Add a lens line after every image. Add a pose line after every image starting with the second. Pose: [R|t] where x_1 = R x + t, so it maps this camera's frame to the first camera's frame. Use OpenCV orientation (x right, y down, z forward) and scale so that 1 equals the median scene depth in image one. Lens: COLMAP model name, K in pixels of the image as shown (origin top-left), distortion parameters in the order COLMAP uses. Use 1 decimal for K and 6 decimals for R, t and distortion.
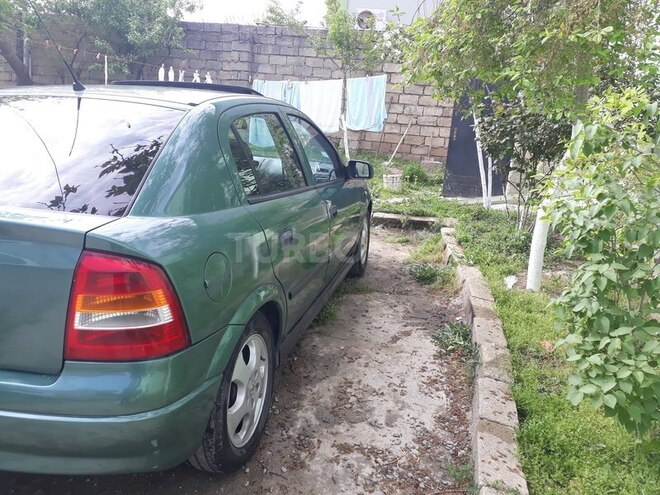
lens RADIAL K [[532.4, 0, 331.2], [0, 532.4, 249.0], [0, 0, 1]] dist [0.010106, 0.000522]
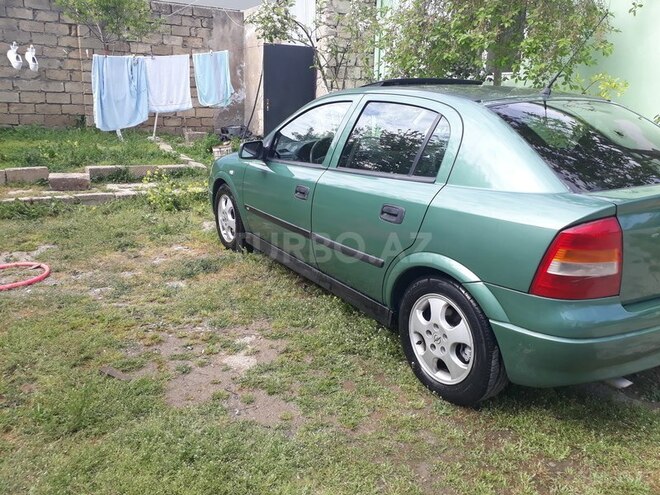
lens RADIAL K [[532.4, 0, 329.6], [0, 532.4, 246.7], [0, 0, 1]] dist [0.010106, 0.000522]
pose [[0.711838, -0.237916, 0.660819, -1.051151], [0.194721, 0.970848, 0.139781, -0.131316], [-0.674811, 0.029174, 0.737414, 0.246348]]
